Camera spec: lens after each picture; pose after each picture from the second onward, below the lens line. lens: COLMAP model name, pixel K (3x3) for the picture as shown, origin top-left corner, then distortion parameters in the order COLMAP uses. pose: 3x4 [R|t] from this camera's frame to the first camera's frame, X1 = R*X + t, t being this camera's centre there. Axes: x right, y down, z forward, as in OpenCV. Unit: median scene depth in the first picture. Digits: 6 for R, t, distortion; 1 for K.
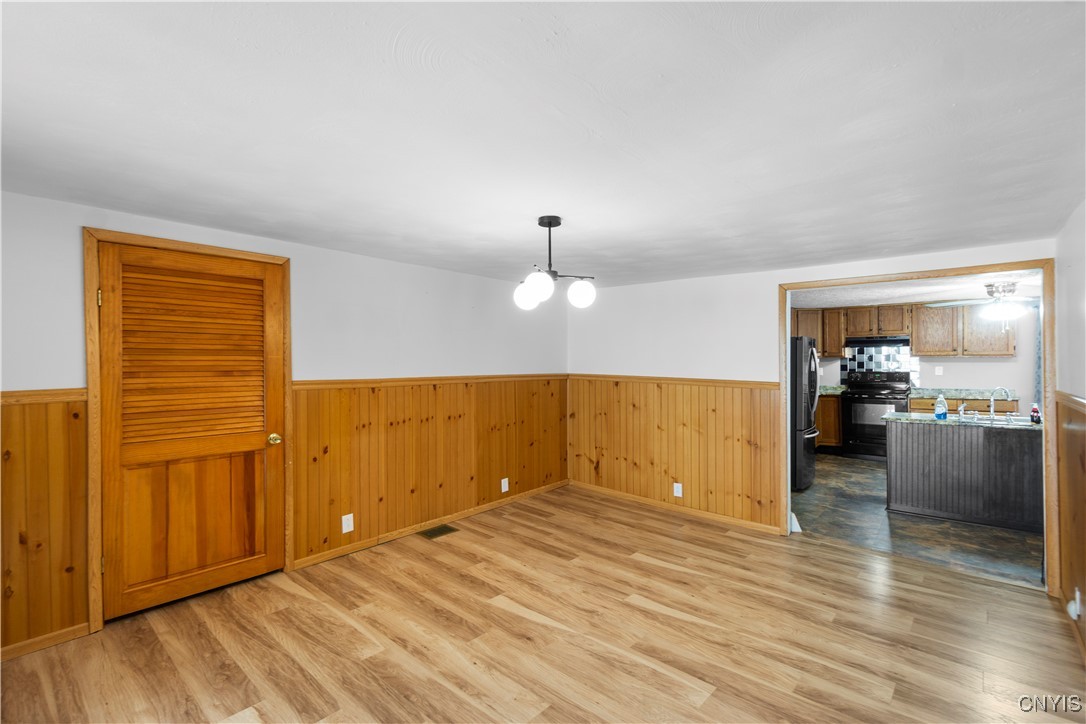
lens RADIAL K [[488.7, 0, 537.9], [0, 488.7, 363.1], [0, 0, 1]] dist [0.003207, -0.000067]
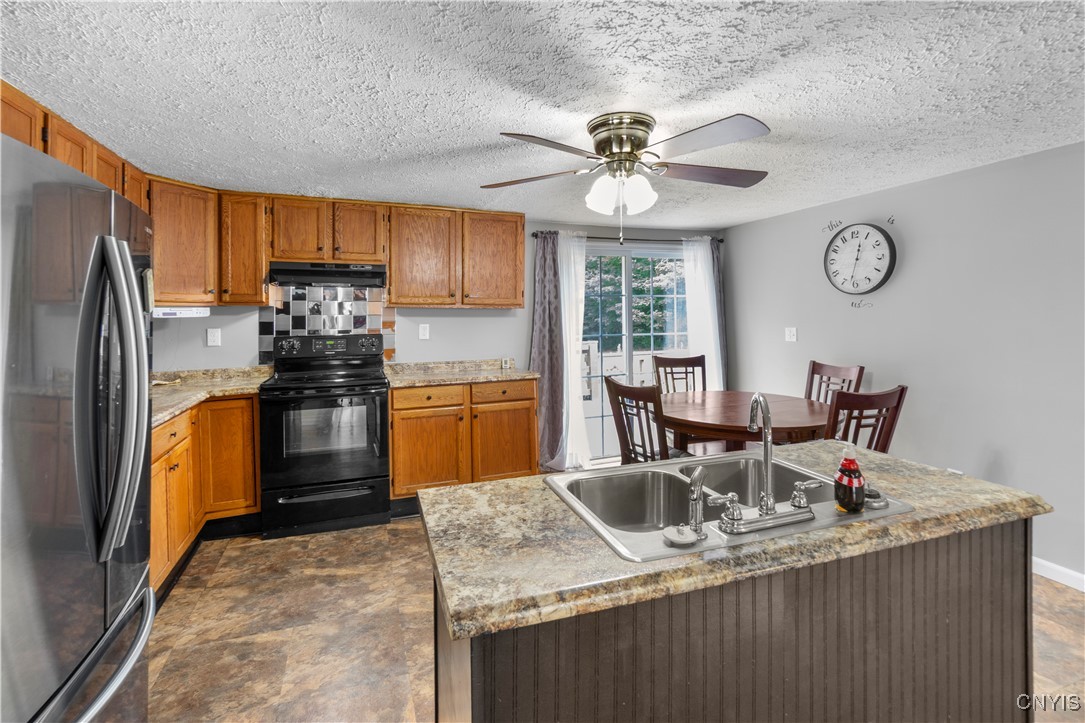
lens RADIAL K [[488.2, 0, 522.7], [0, 488.2, 317.7], [0, 0, 1]] dist [0.003207, -0.000067]
pose [[0.507562, 0.006789, 0.861588, 0.361368], [0.001671, 0.999959, -0.008864, 0.004128], [-0.861613, 0.005939, 0.507530, 0.573630]]
